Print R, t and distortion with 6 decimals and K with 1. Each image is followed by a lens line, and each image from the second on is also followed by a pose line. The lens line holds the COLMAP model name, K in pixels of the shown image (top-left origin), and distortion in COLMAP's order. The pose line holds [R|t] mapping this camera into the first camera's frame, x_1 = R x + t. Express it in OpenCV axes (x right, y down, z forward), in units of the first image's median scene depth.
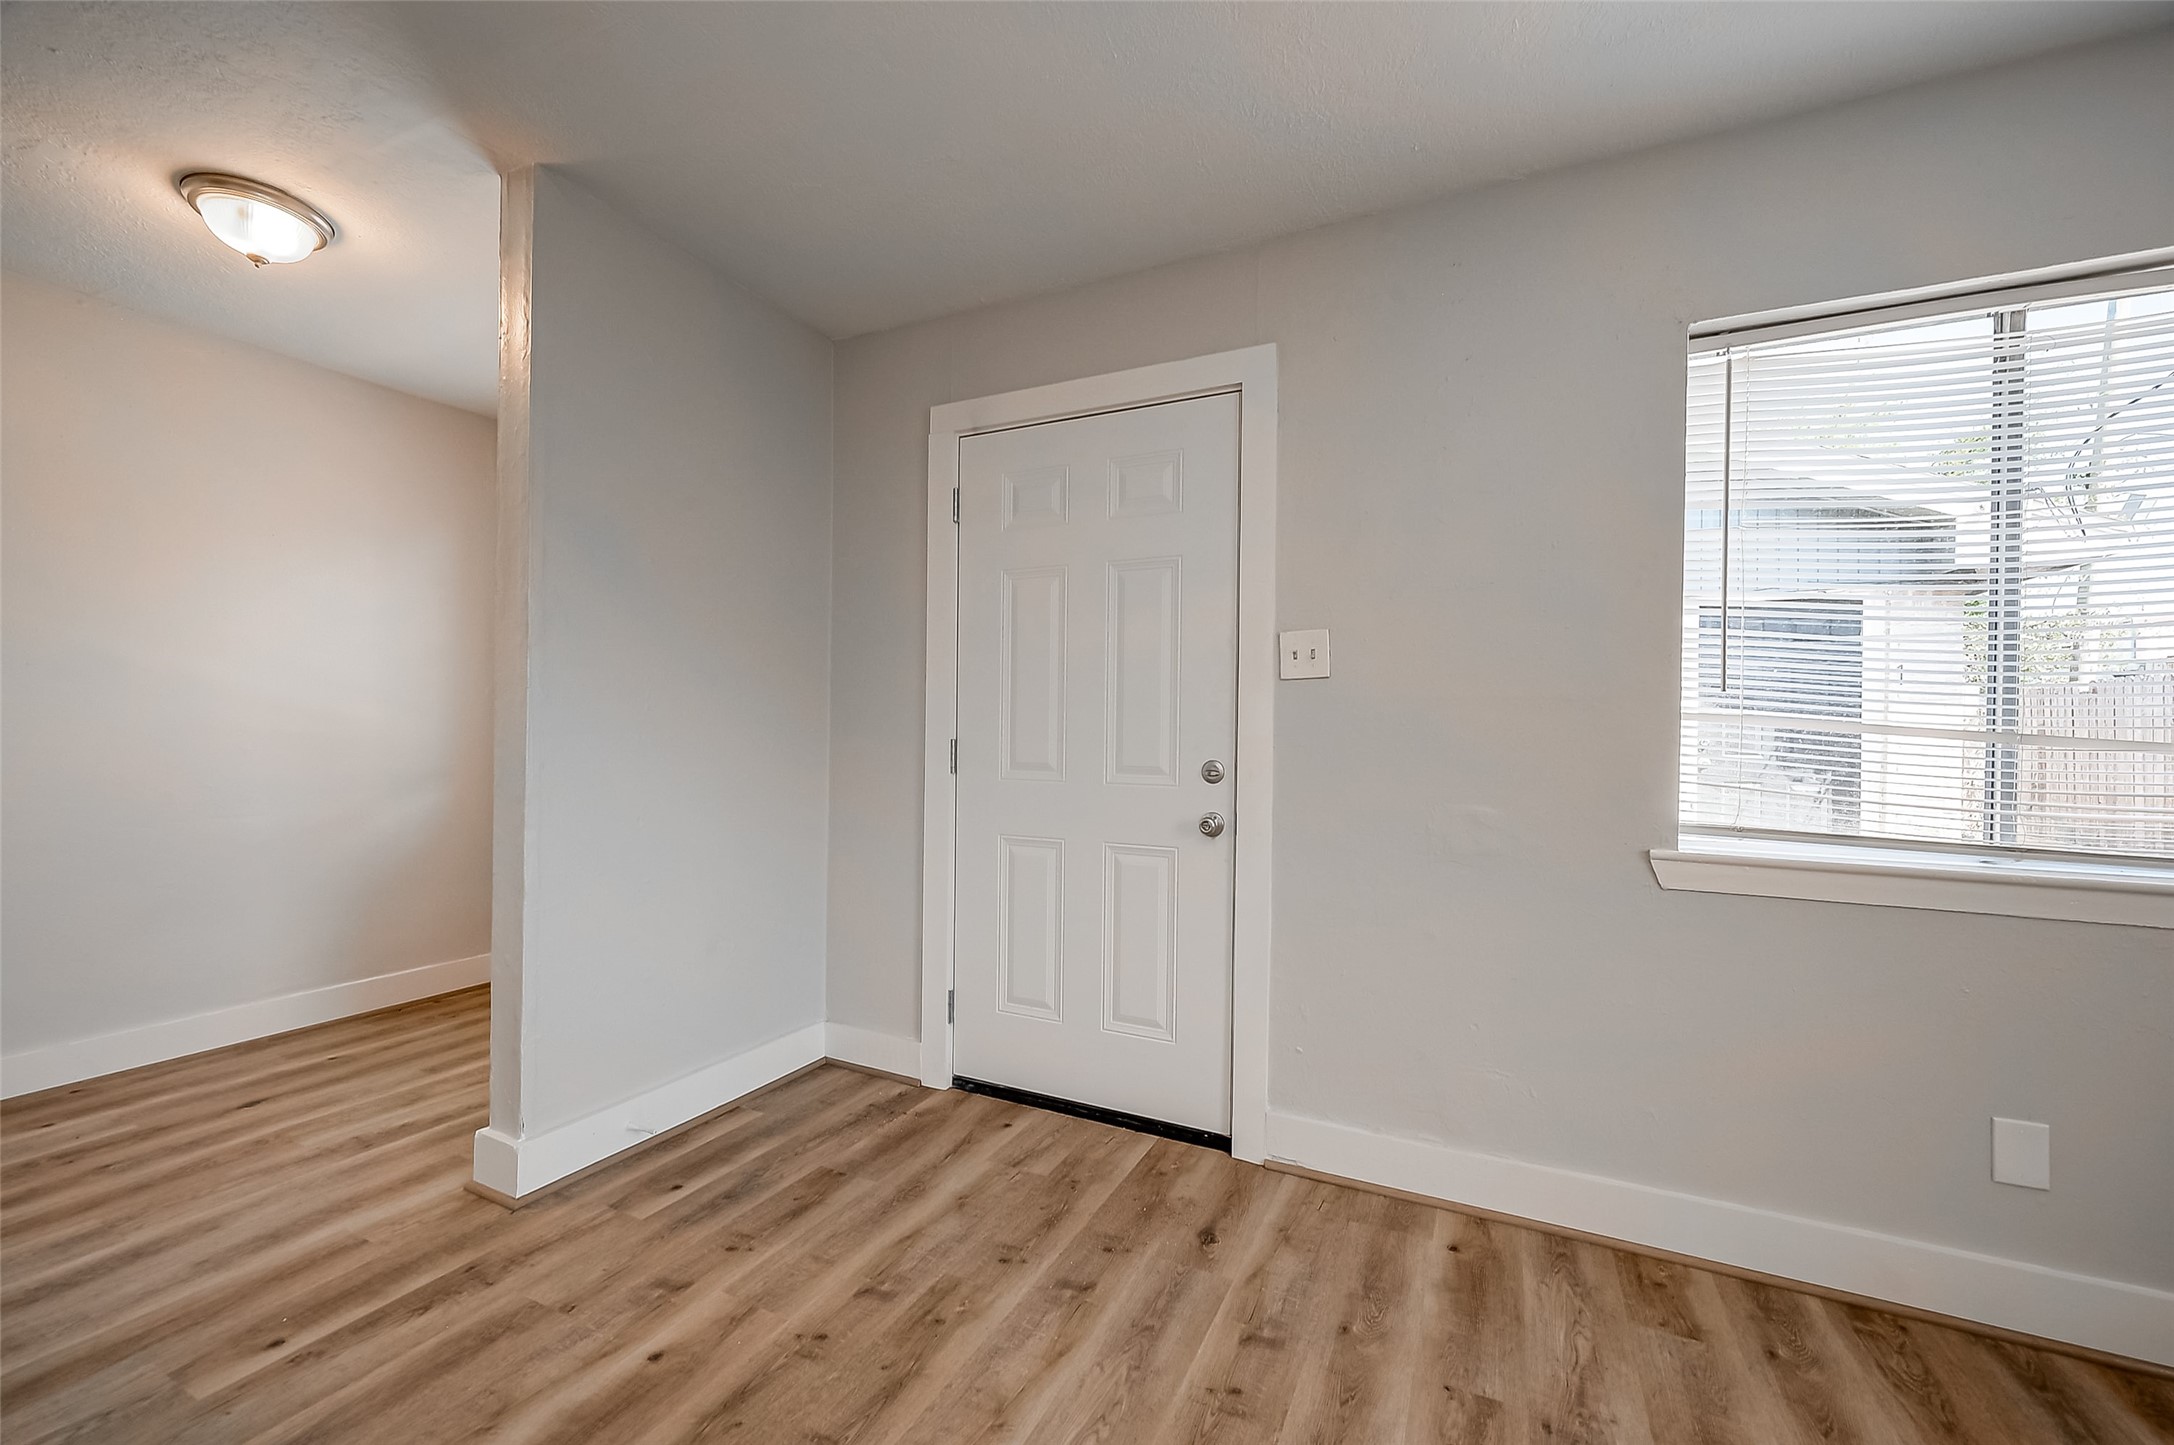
lens RADIAL K [[865.2, 0, 1080.2], [0, 865.2, 732.0], [0, 0, 1]] dist [-0.002434, 0.000775]
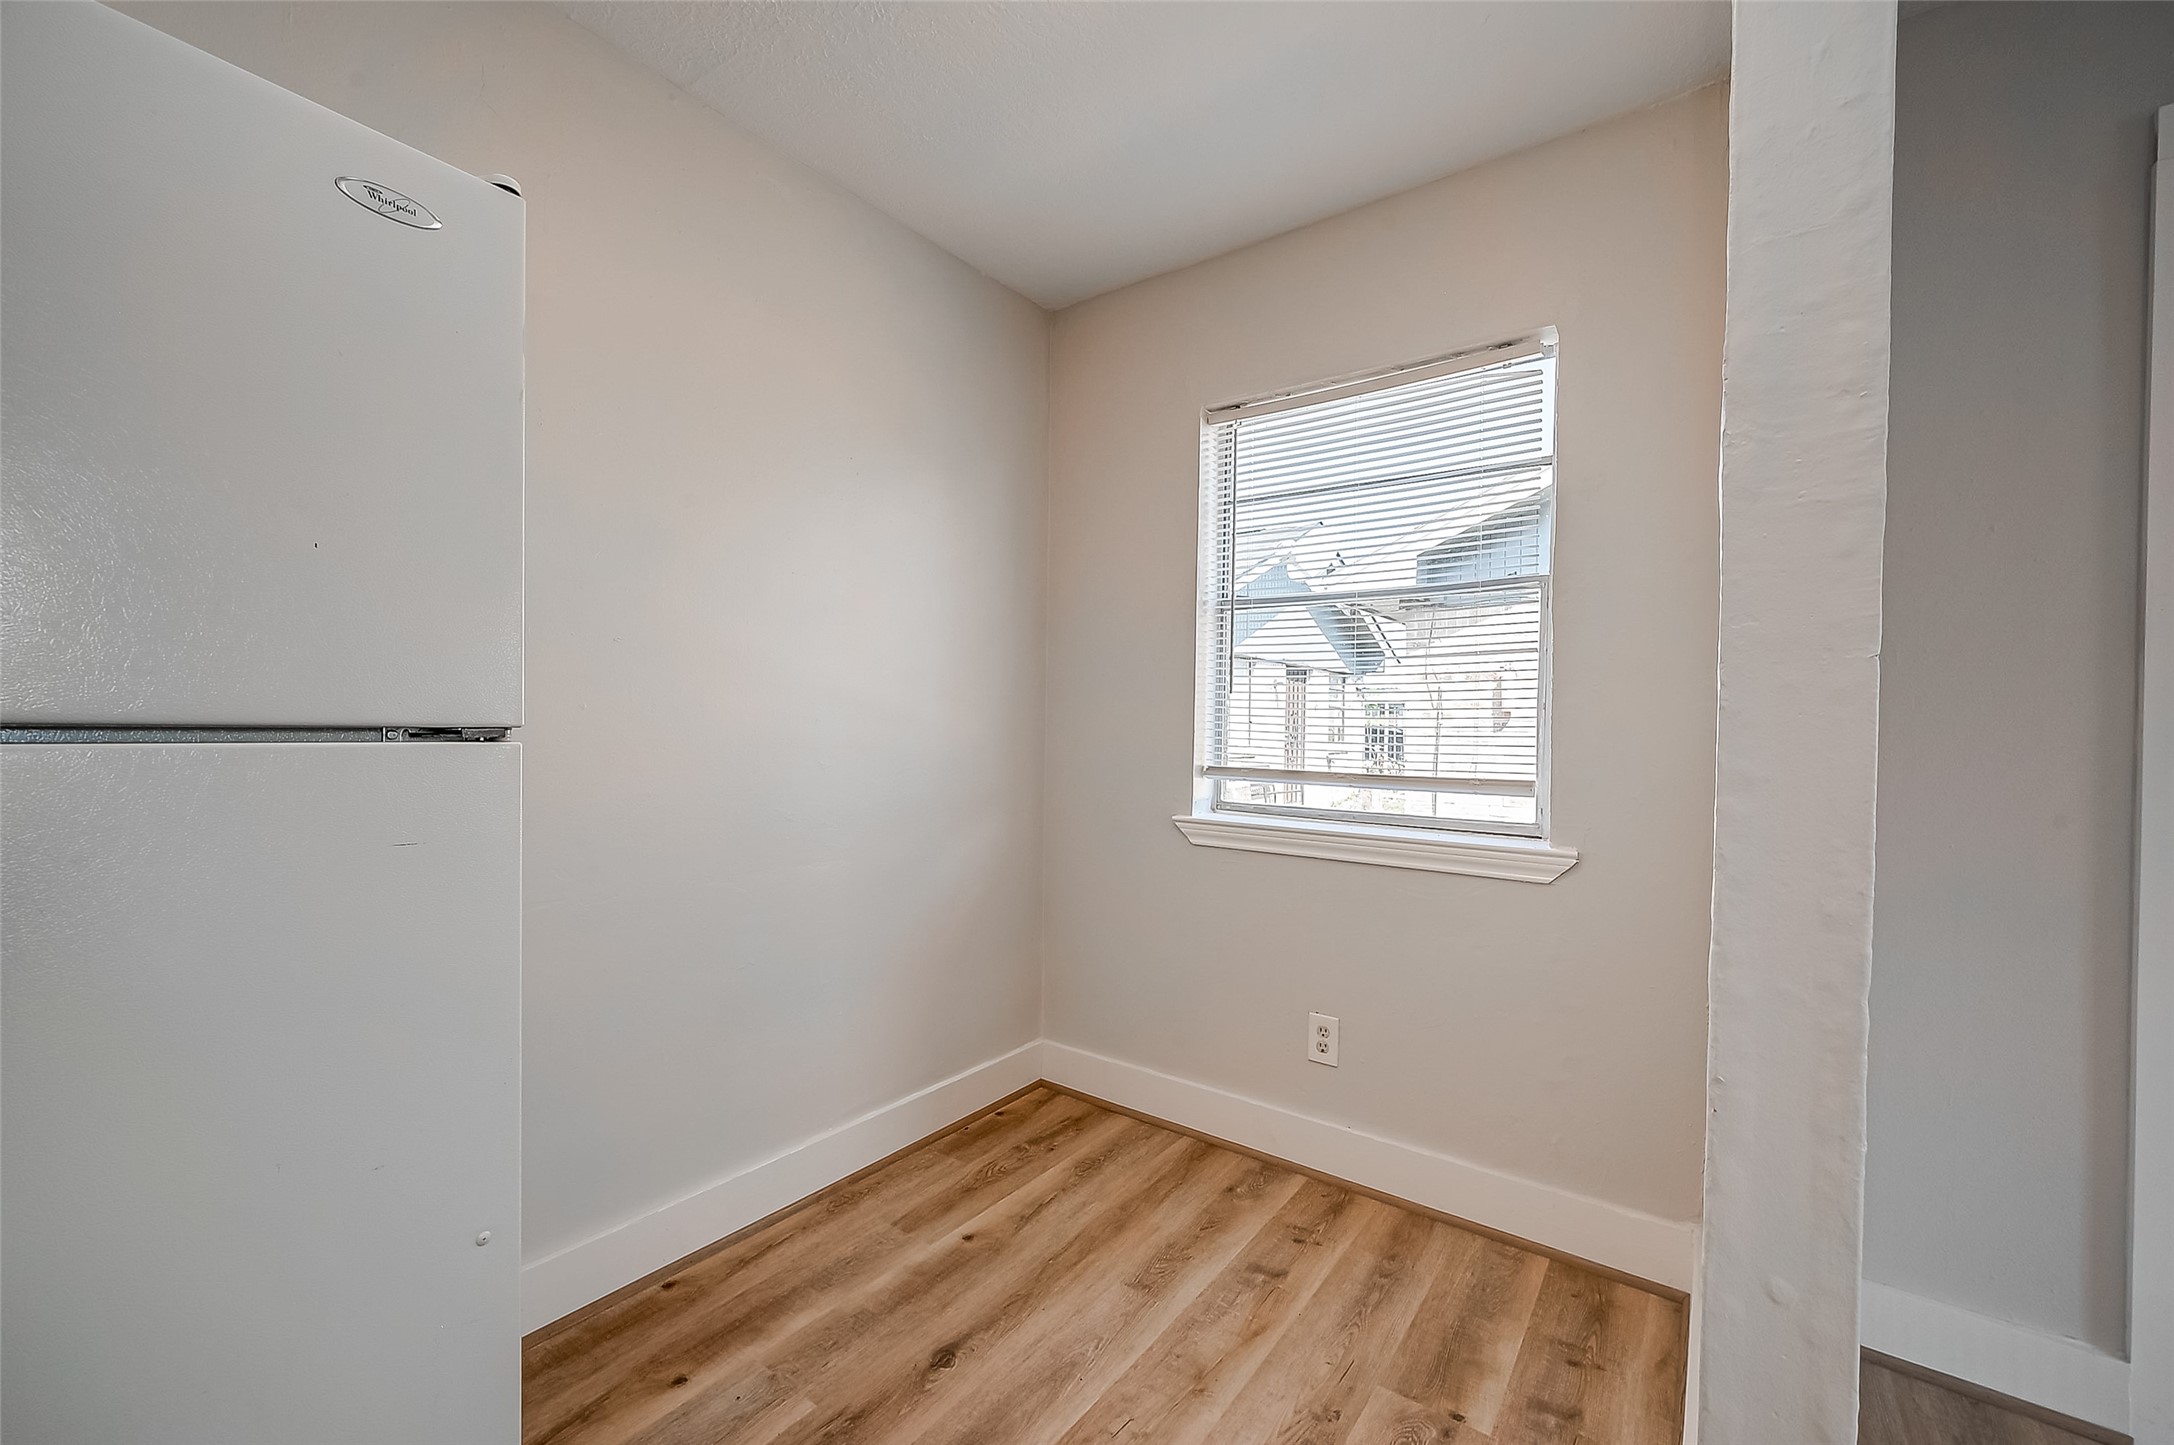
lens RADIAL K [[865.2, 0, 1080.2], [0, 865.2, 732.0], [0, 0, 1]] dist [-0.002434, 0.000775]
pose [[0.982242, 0.003076, -0.187591, -0.849467], [-0.003008, 0.999995, 0.000649, -0.011351], [0.187592, -0.000073, 0.982247, 0.475028]]
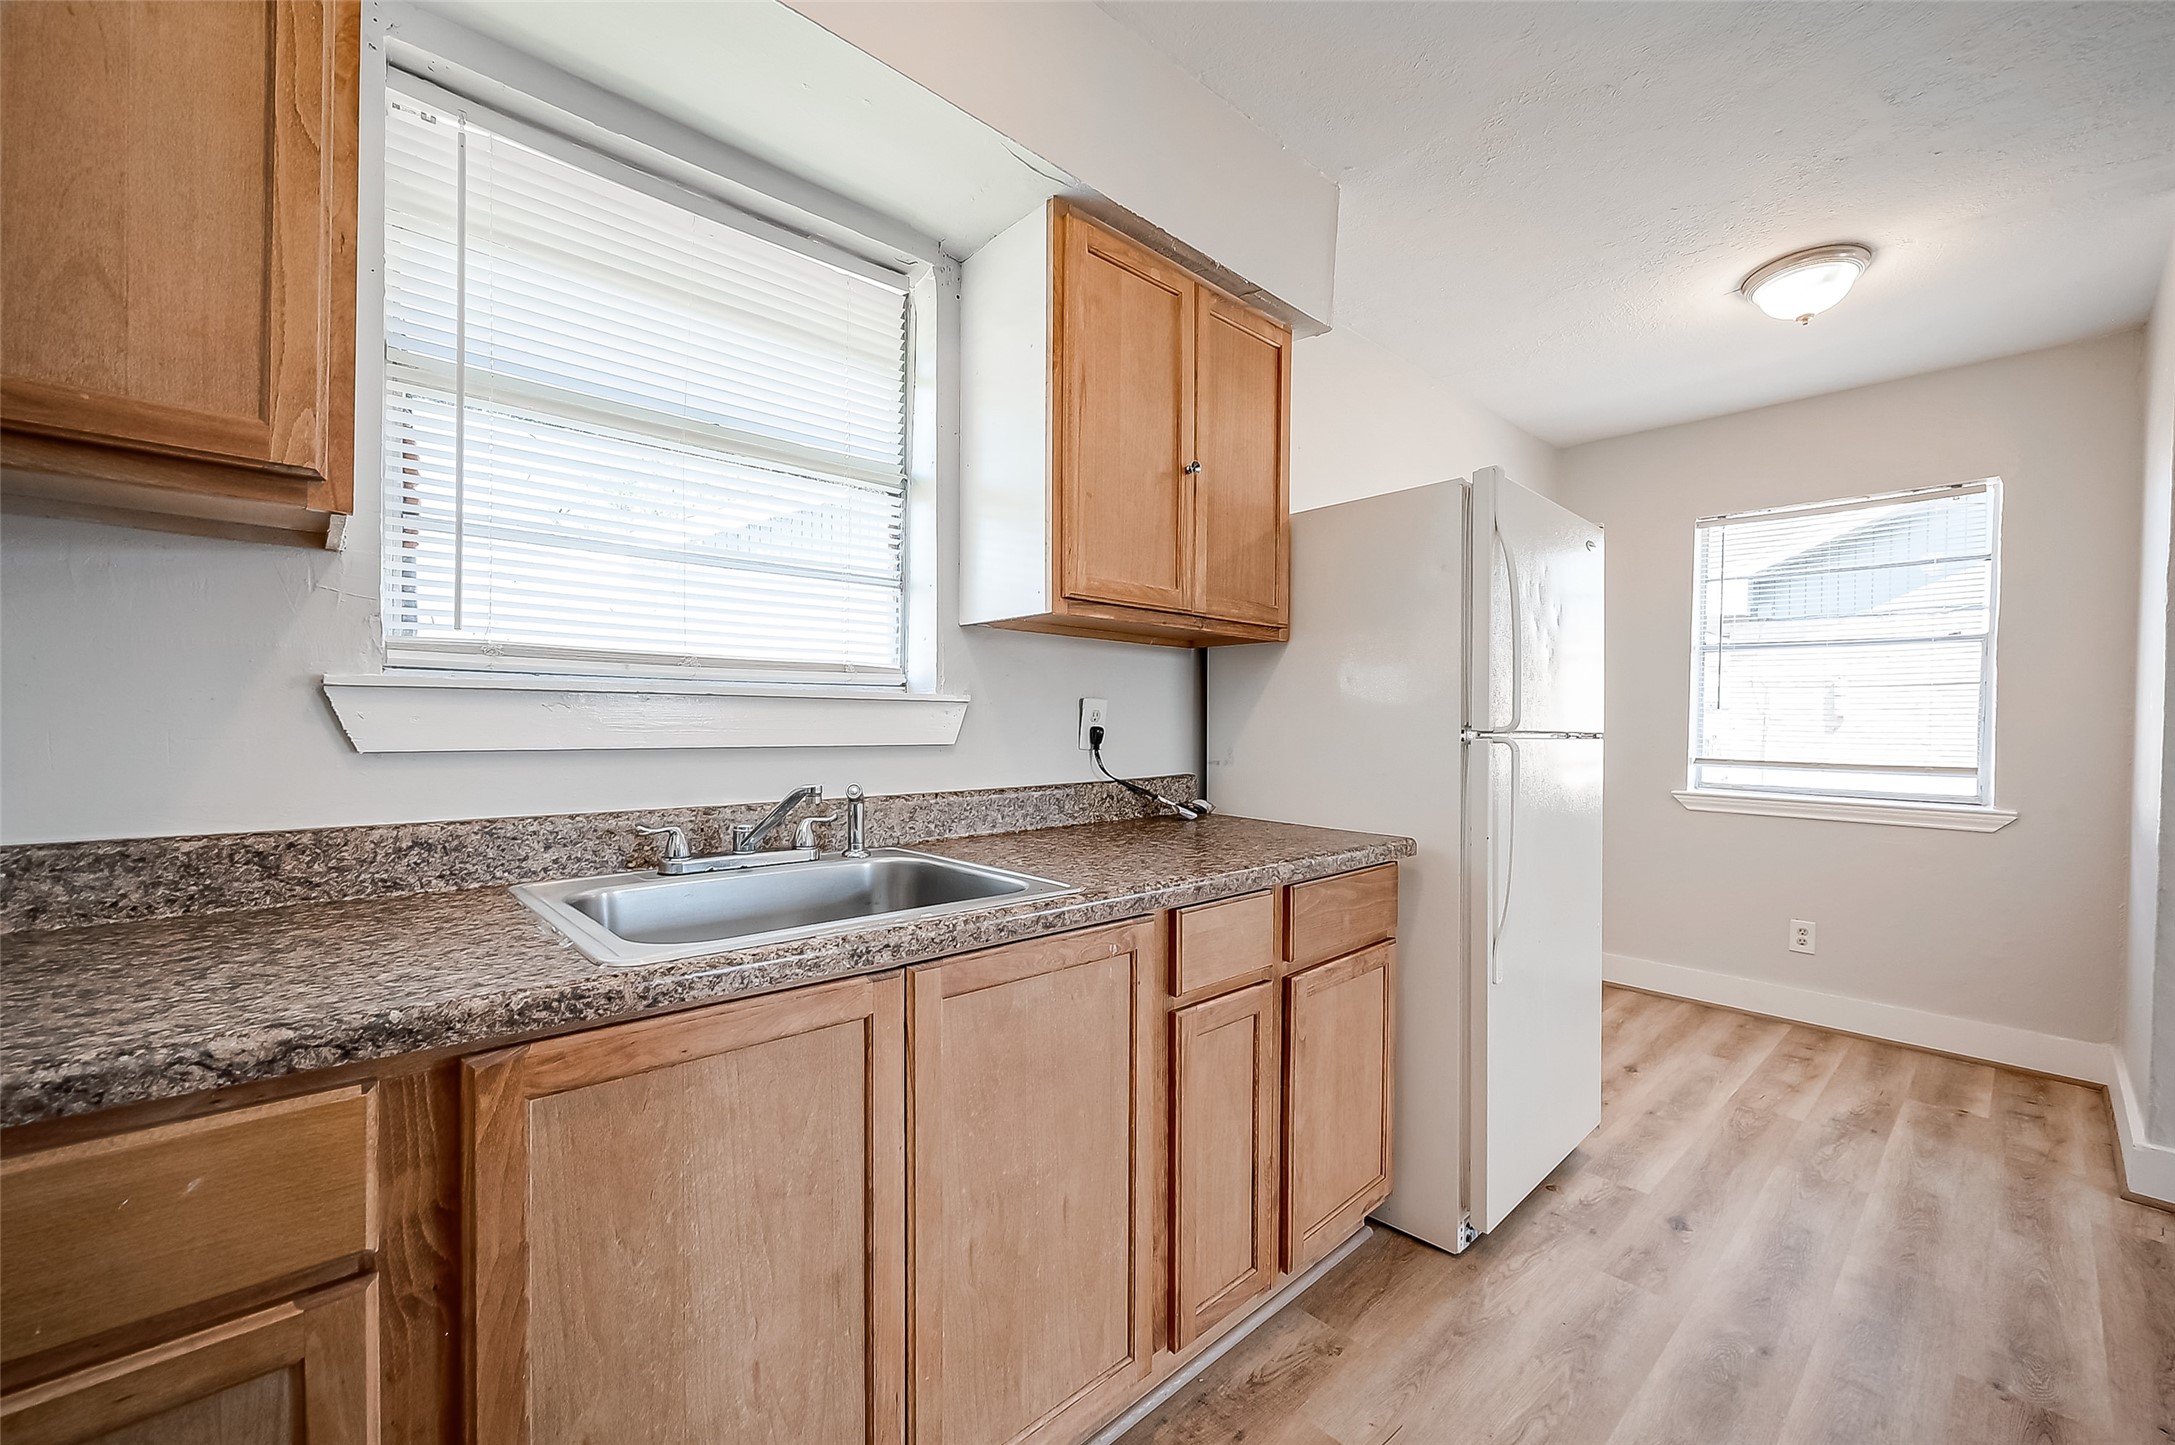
lens RADIAL K [[872.8, 0, 1088.4], [0, 872.8, 735.1], [0, 0, 1]] dist [0.001401, 0.000820]
pose [[0.929543, 0.007181, -0.368645, -1.358623], [-0.004775, 0.999961, 0.007437, -0.016592], [0.368684, -0.005153, 0.929541, -0.374283]]
